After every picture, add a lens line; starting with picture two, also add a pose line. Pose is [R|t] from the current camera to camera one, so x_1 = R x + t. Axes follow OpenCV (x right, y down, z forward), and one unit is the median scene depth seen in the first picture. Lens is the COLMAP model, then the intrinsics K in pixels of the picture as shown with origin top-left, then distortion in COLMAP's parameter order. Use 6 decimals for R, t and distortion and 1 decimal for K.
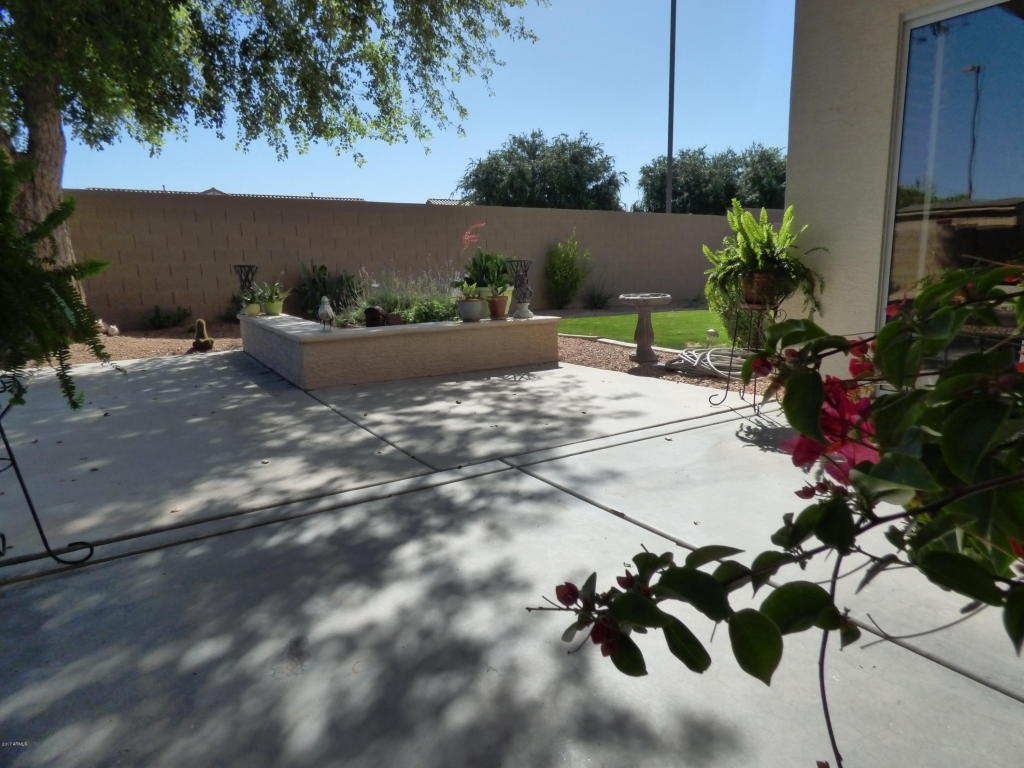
lens RADIAL K [[614.2, 0, 512.5], [0, 614.2, 378.3], [0, 0, 1]] dist [0.008252, 0.008163]
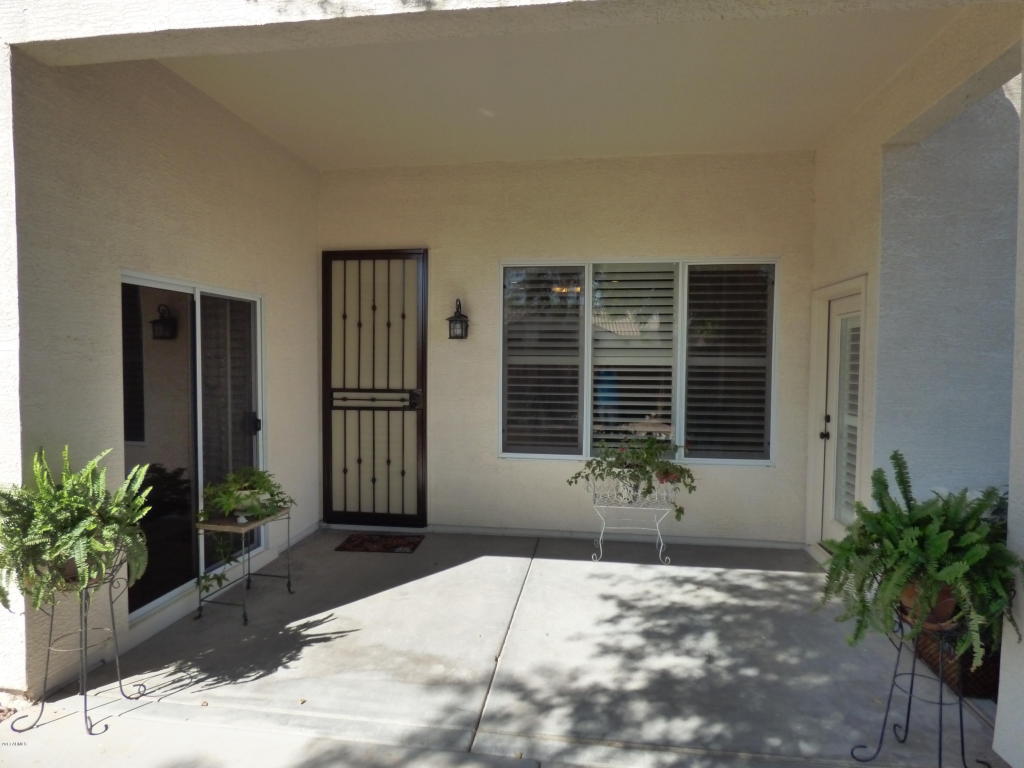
lens RADIAL K [[614.2, 0, 511.6], [0, 614.2, 383.1], [0, 0, 1]] dist [0.008252, 0.008163]
pose [[-0.759749, -0.012357, 0.650099, -1.020407], [0.122611, 0.979160, 0.161903, -0.838789], [-0.638552, 0.202715, -0.742400, 2.388095]]
